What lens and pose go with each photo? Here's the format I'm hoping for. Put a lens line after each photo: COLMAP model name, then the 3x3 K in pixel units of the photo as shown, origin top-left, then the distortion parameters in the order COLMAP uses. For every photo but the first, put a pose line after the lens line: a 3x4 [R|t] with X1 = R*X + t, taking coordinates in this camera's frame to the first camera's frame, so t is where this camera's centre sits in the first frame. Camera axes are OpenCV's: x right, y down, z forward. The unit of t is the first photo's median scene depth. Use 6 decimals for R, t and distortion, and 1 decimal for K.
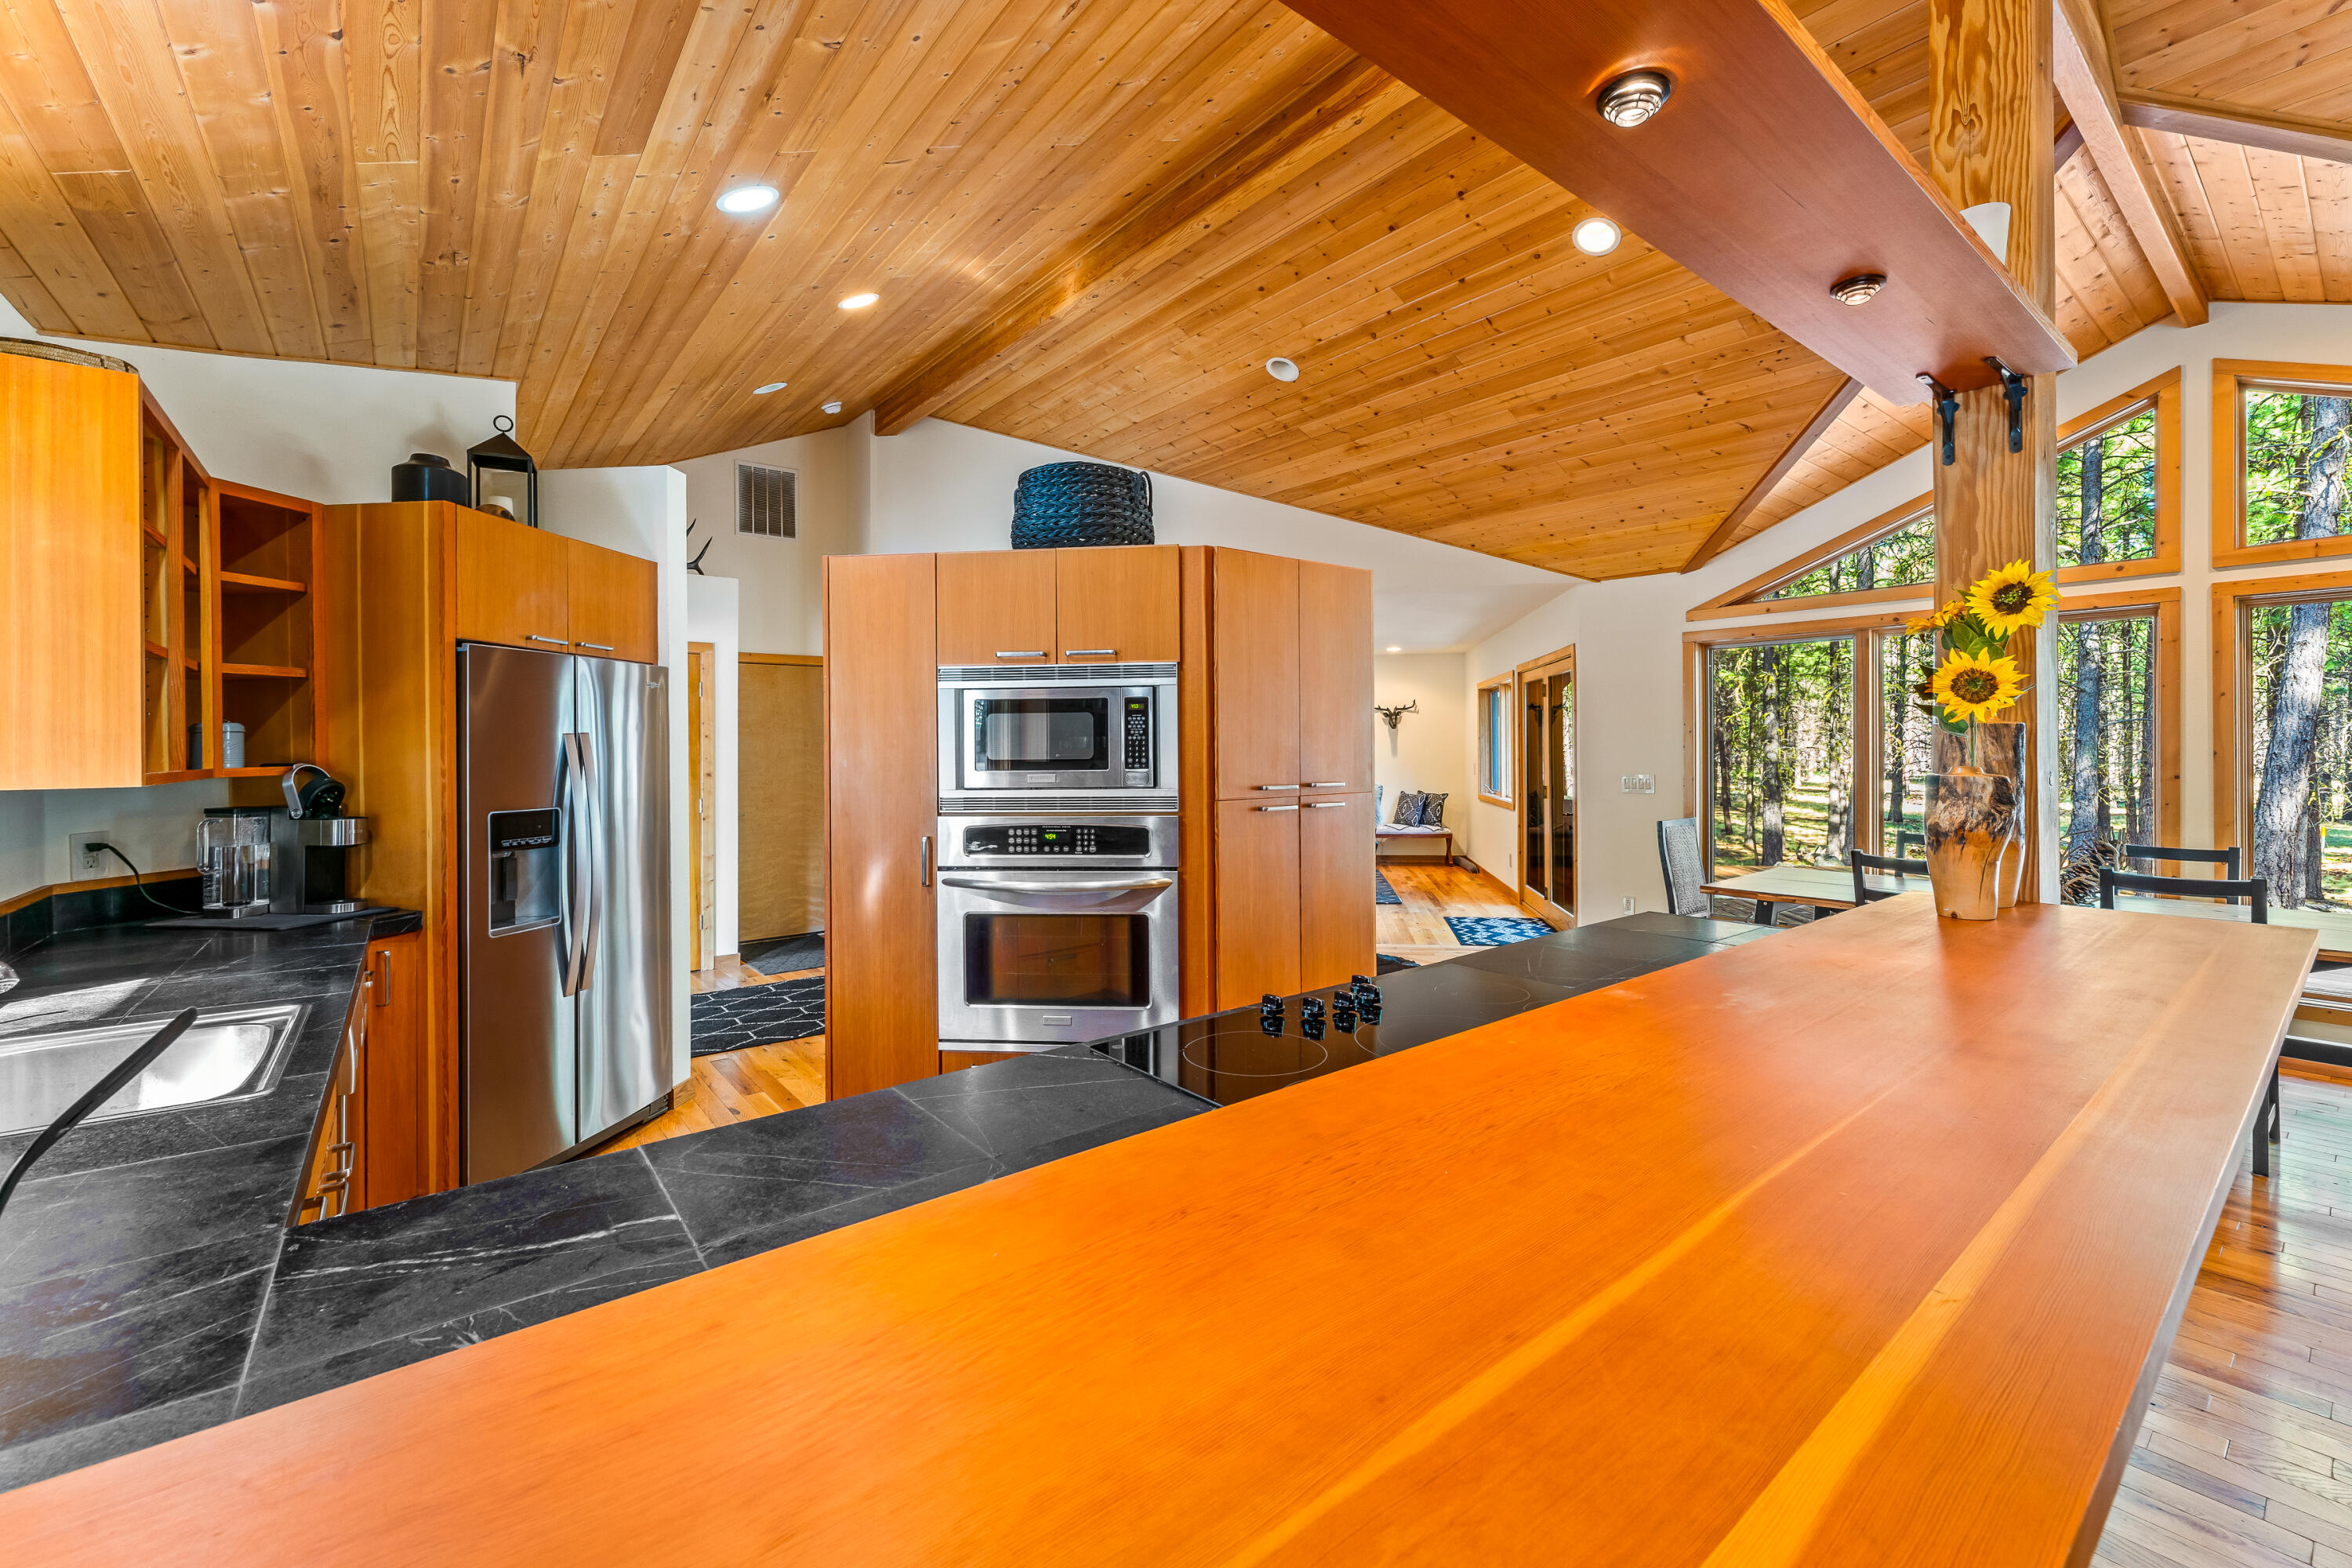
lens RADIAL K [[956.0, 0, 1191.0], [0, 956.0, 752.9], [0, 0, 1]] dist [0.002604, -0.000809]
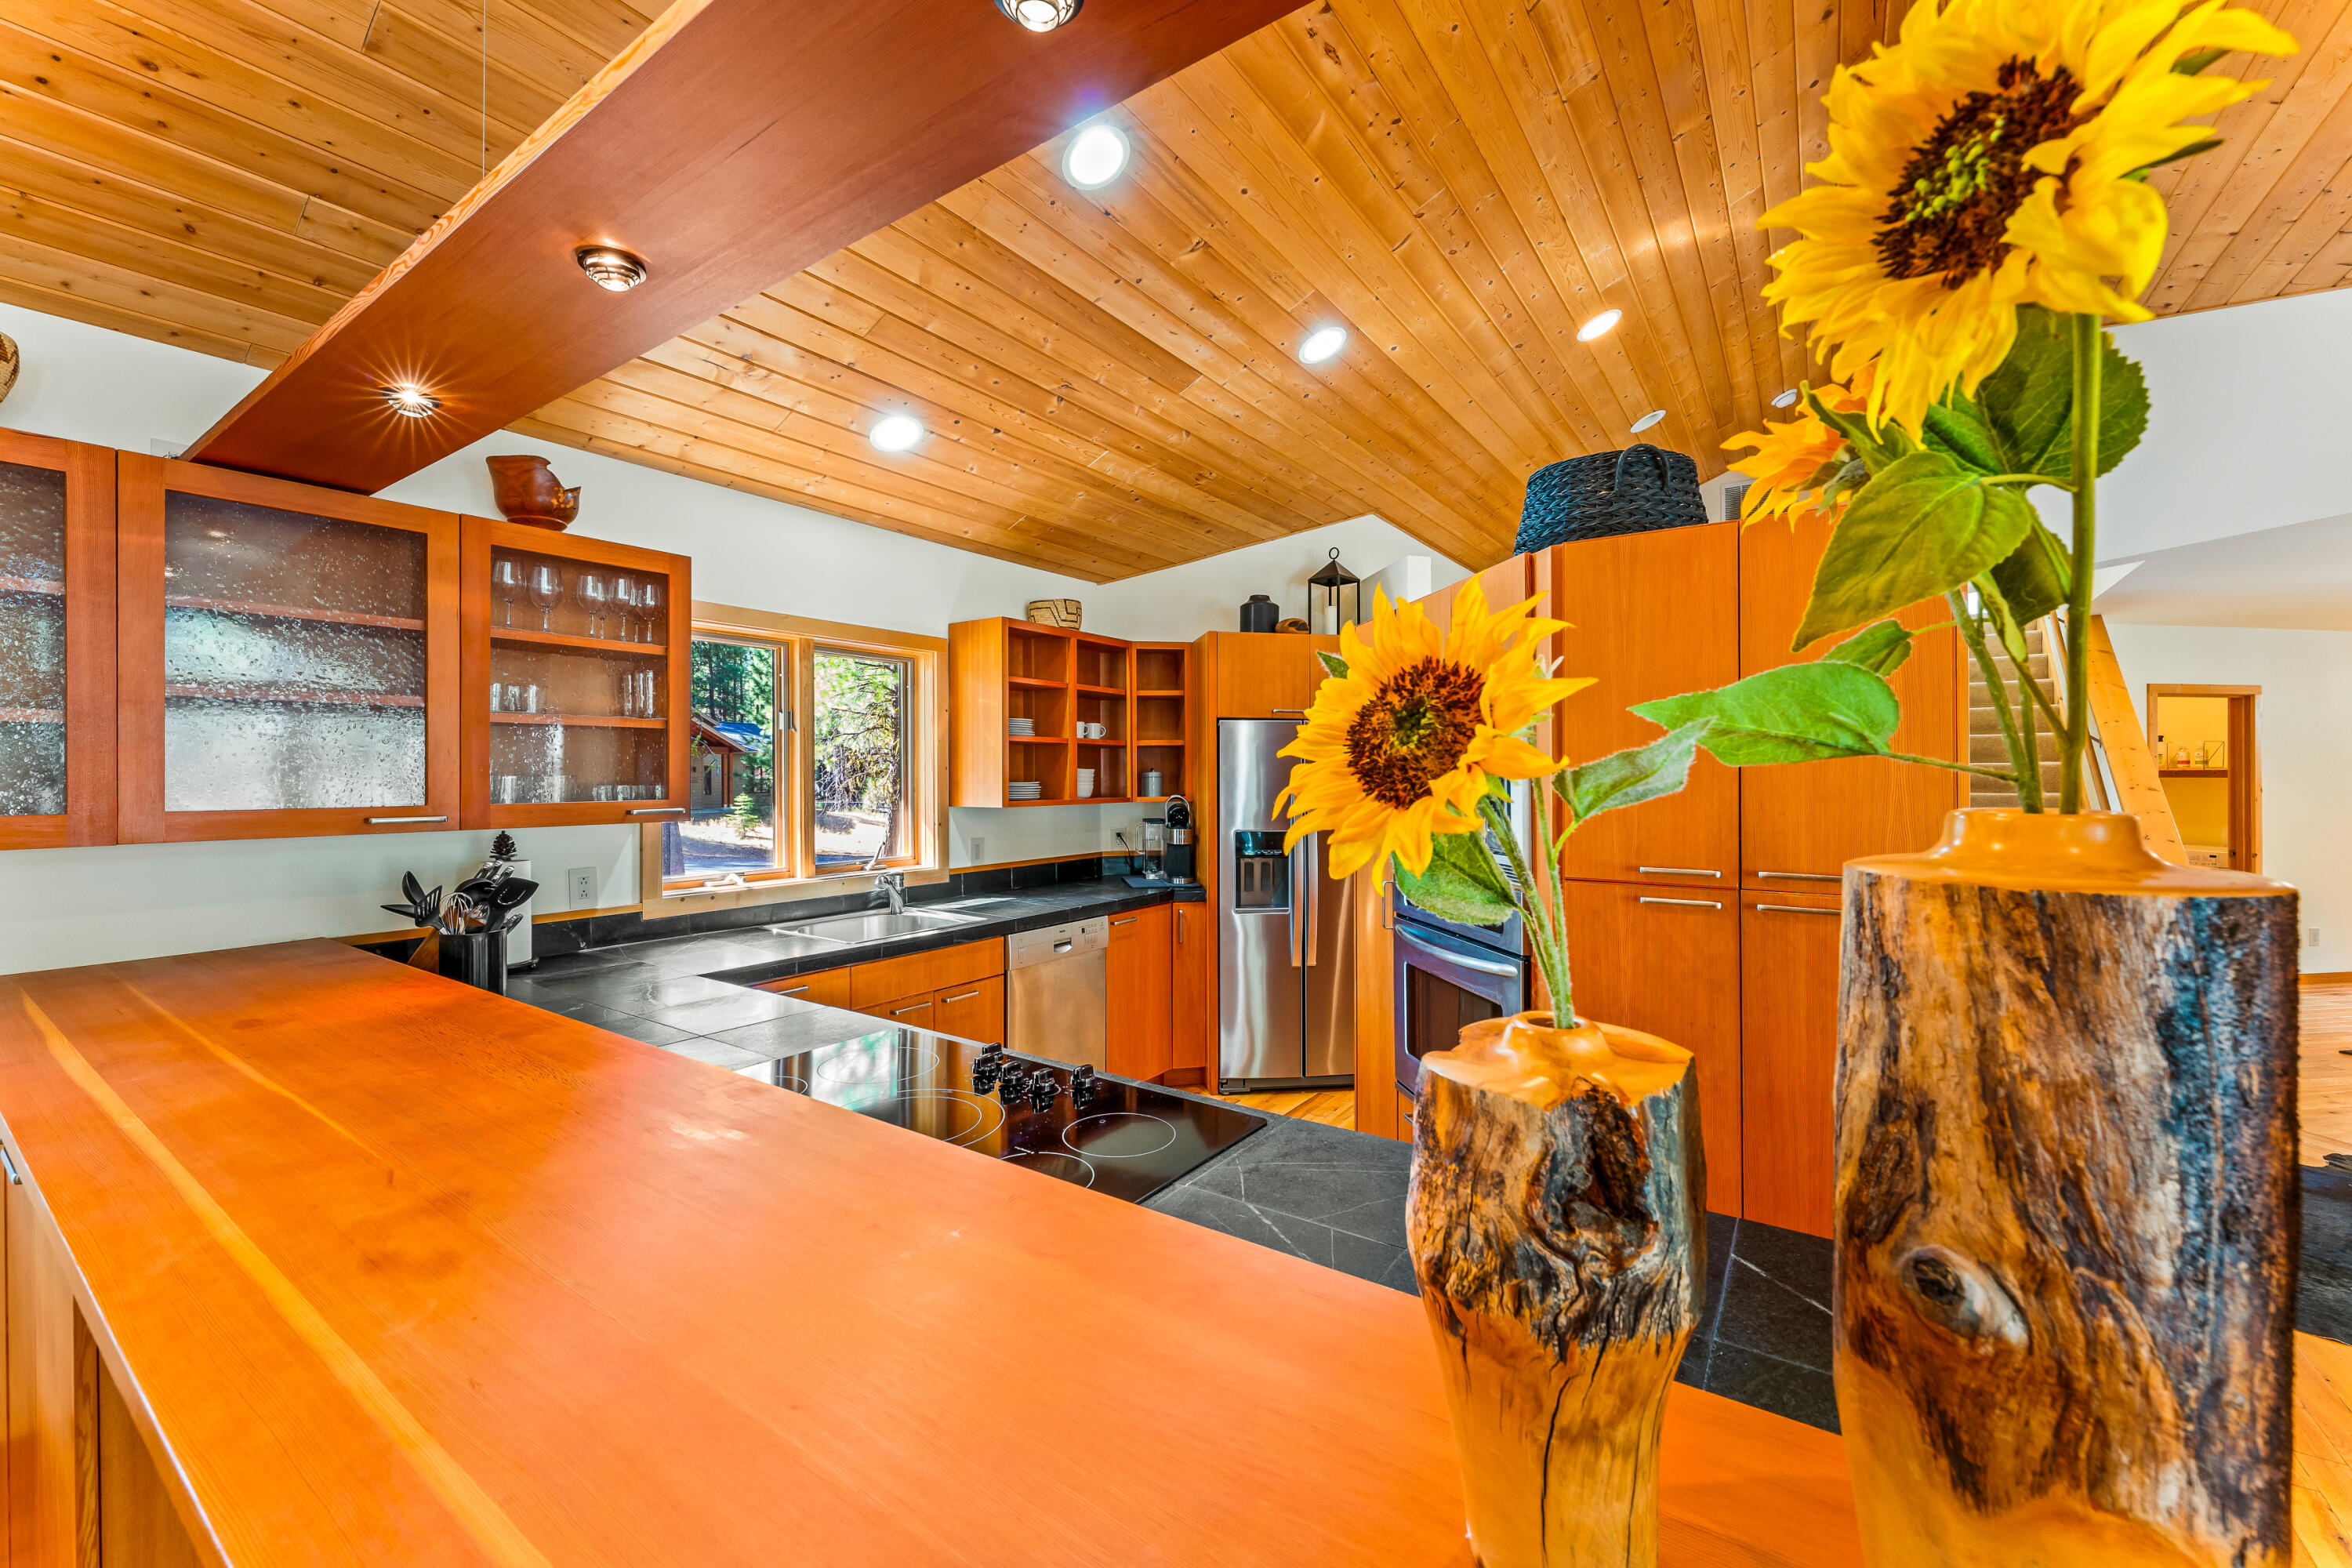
lens RADIAL K [[956.0, 0, 1185.0], [0, 956.0, 776.9], [0, 0, 1]] dist [0.002604, -0.000809]
pose [[0.281257, 0.011725, -0.959561, 0.524583], [-0.004933, 0.999930, 0.010772, -0.032635], [0.959620, 0.001703, 0.281295, 0.391656]]
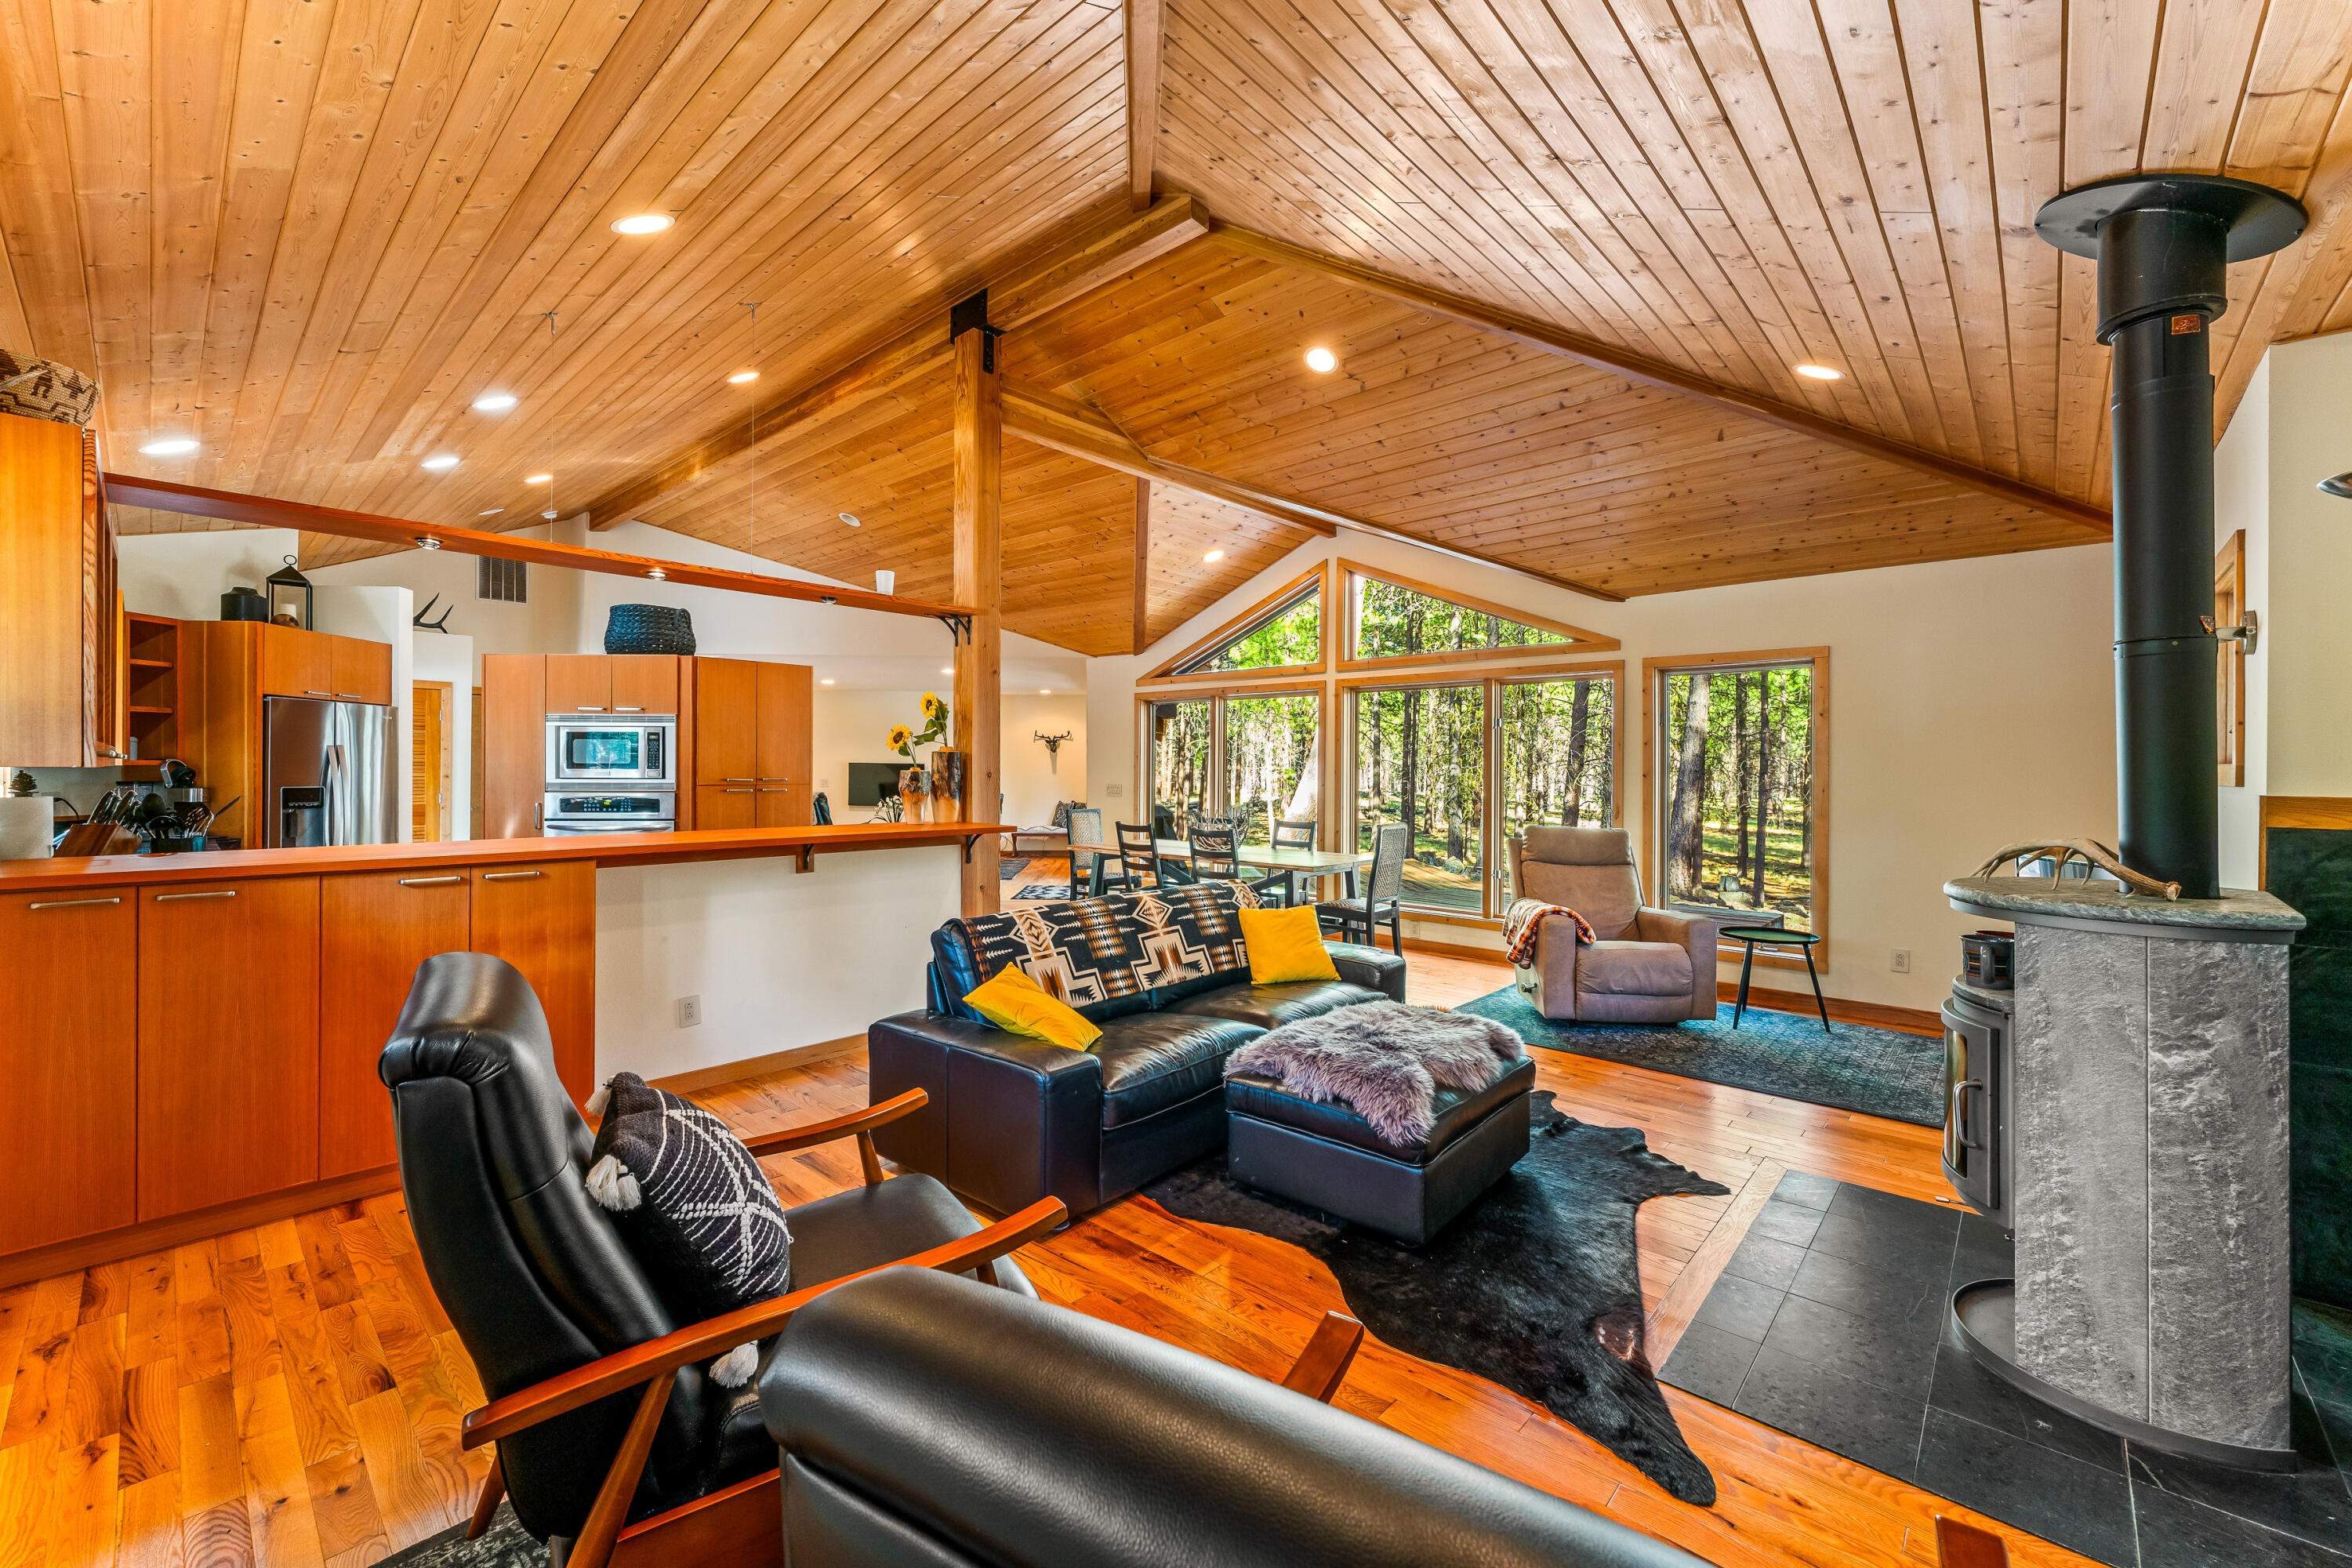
lens RADIAL K [[956.0, 0, 1189.5], [0, 956.0, 776.4], [0, 0, 1]] dist [0.002604, -0.000809]
pose [[0.989231, 0.013032, 0.145782, 0.620979], [-0.013158, 0.999913, -0.000100, 0.014915], [-0.145770, -0.001820, 0.989317, -0.919993]]
